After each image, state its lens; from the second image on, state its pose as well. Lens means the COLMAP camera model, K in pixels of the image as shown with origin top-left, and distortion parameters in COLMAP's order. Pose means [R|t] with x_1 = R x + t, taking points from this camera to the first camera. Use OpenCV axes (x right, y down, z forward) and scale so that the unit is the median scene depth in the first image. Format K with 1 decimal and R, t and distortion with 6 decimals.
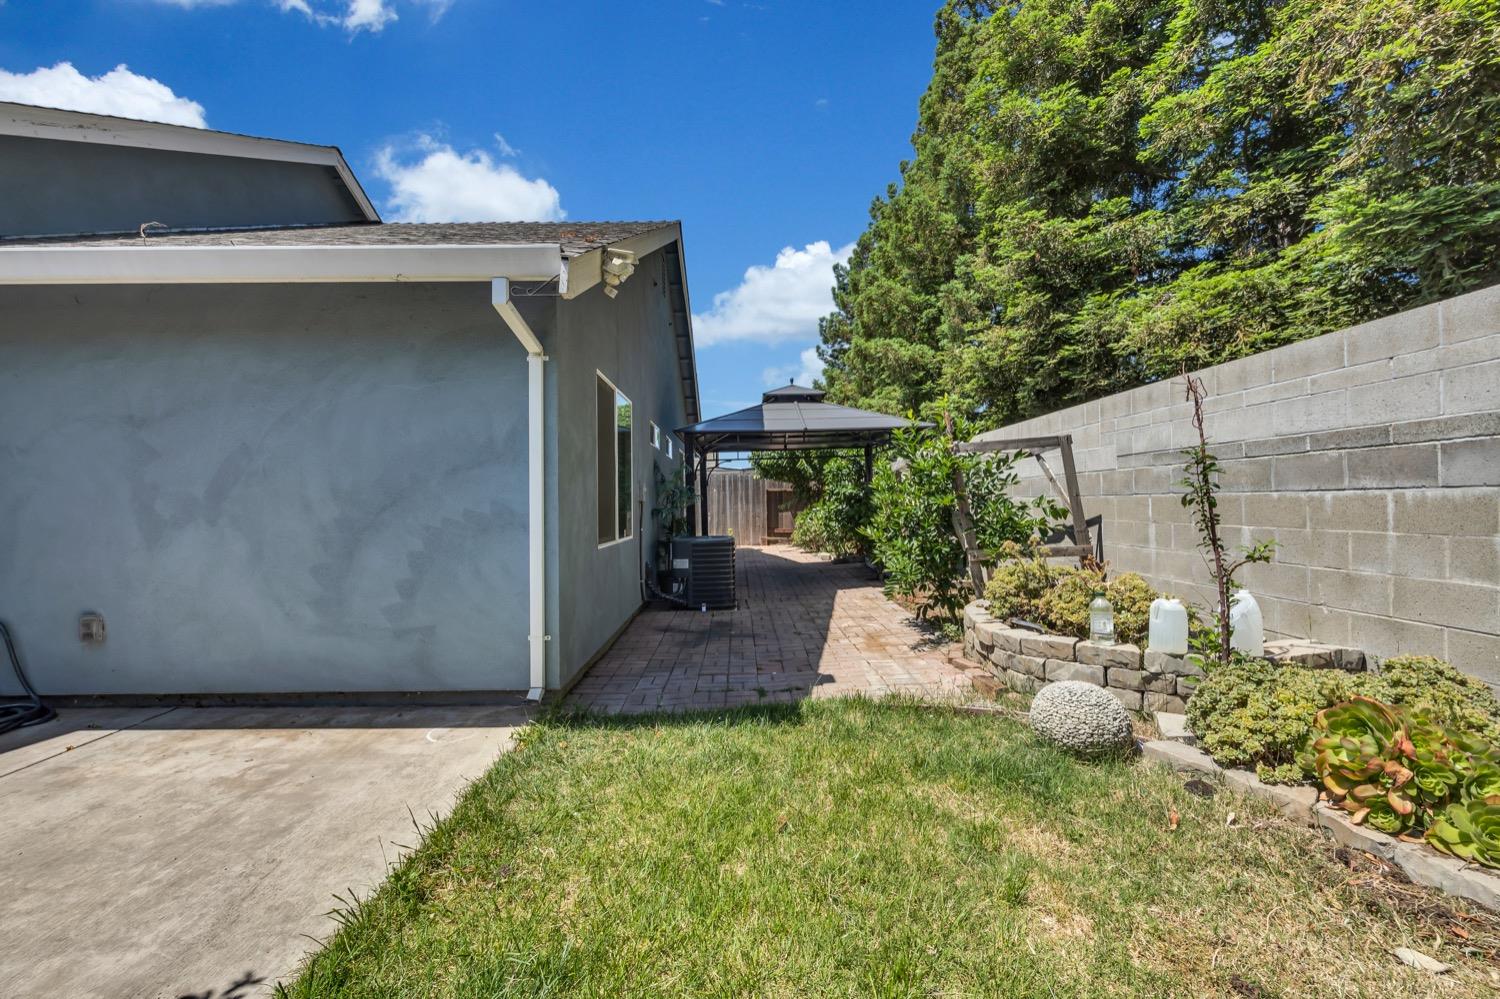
lens RADIAL K [[592.4, 0, 748.0], [0, 592.4, 500.8], [0, 0, 1]] dist [-0.005784, -0.000331]
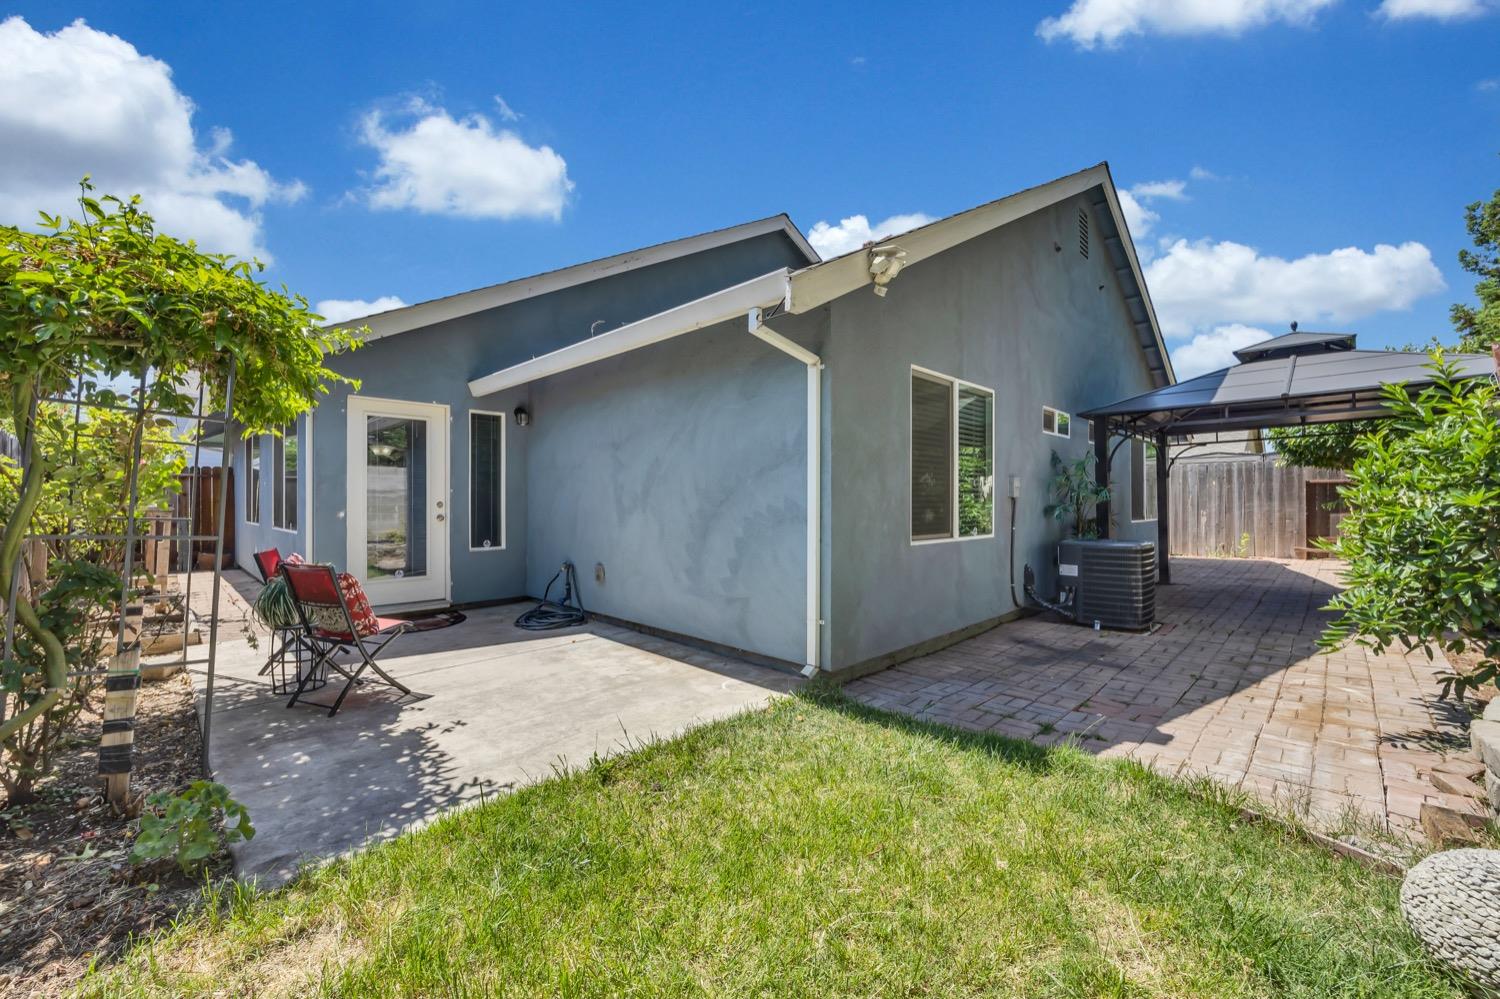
lens RADIAL K [[592.4, 0, 744.3], [0, 592.4, 500.5], [0, 0, 1]] dist [-0.005784, -0.000331]
pose [[0.698500, 0.009883, -0.715542, 0.344397], [-0.003144, 0.999937, 0.010742, -0.005441], [0.715603, -0.005254, 0.698487, 0.131743]]
